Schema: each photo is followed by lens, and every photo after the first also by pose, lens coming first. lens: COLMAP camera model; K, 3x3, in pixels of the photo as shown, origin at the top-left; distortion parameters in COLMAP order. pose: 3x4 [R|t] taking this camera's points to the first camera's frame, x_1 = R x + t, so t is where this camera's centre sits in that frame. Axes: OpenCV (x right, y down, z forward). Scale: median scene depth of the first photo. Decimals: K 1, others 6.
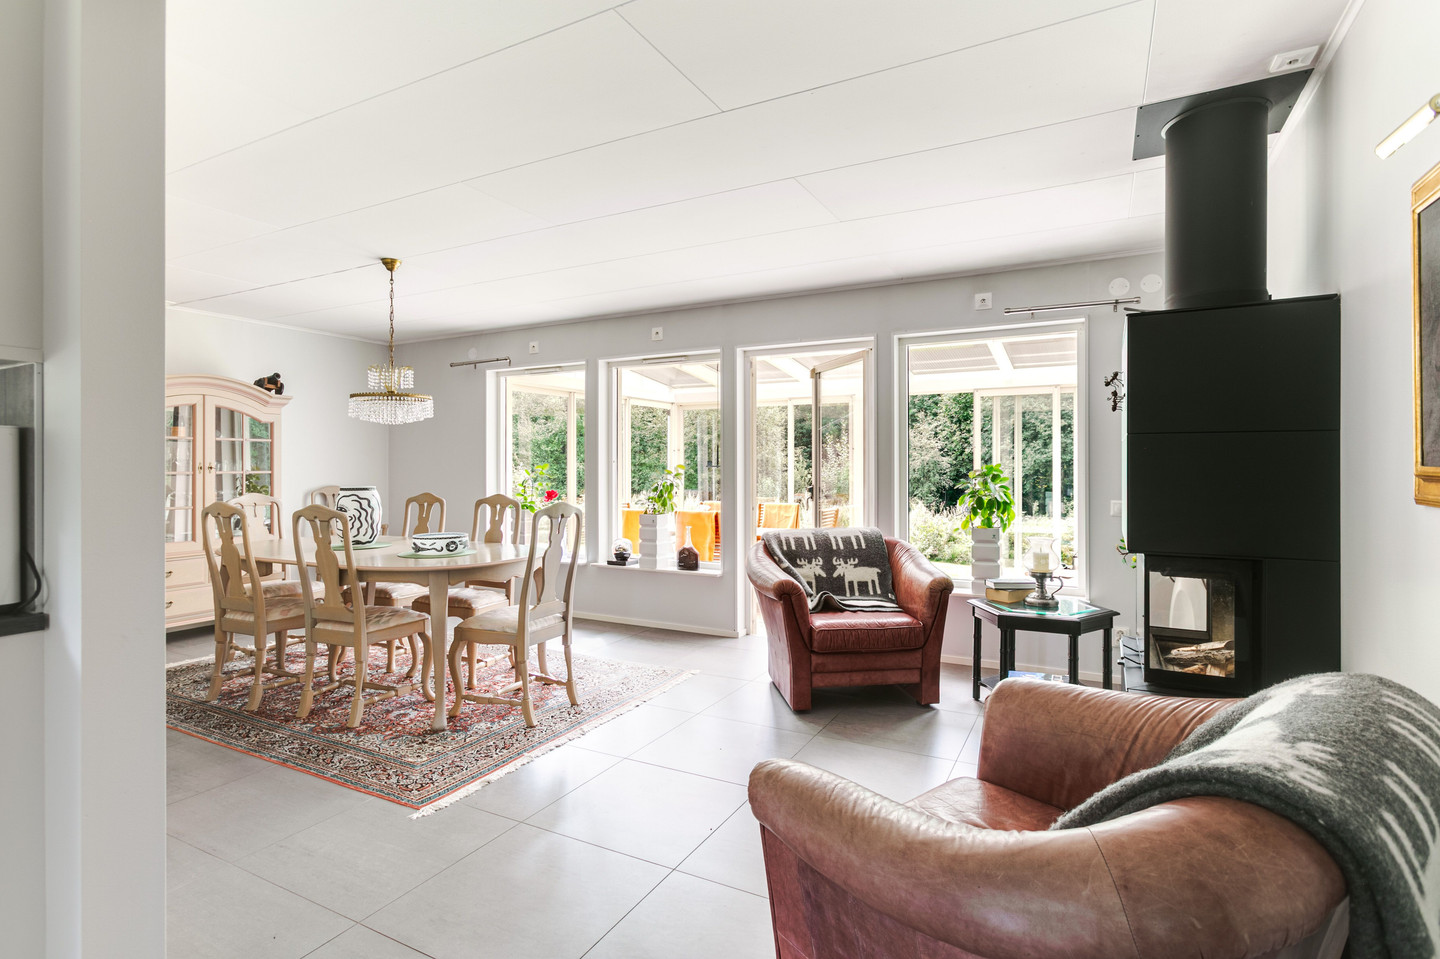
lens RADIAL K [[710.7, 0, 713.1], [0, 710.7, 472.7], [0, 0, 1]] dist [-0.012565, 0.001316]
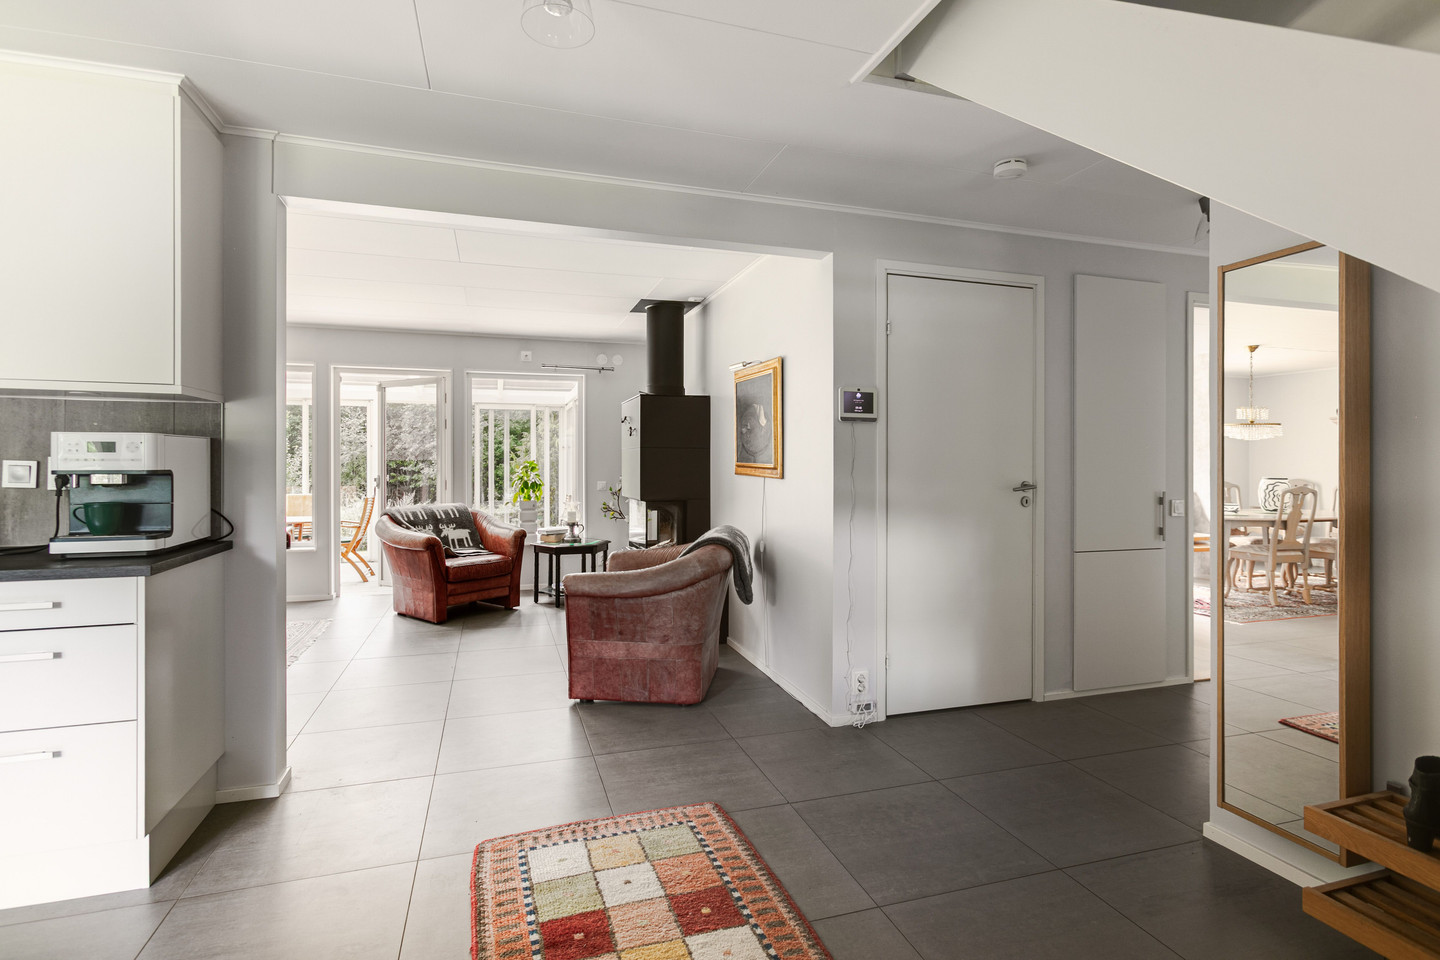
lens RADIAL K [[715.0, 0, 703.1], [0, 715.0, 480.5], [0, 0, 1]] dist [-0.017311, 0.013160]
pose [[0.702431, -0.014393, 0.711606, -0.527008], [0.001499, 0.999823, 0.018744, 0.004523], [-0.711750, -0.012100, 0.702329, -0.438178]]
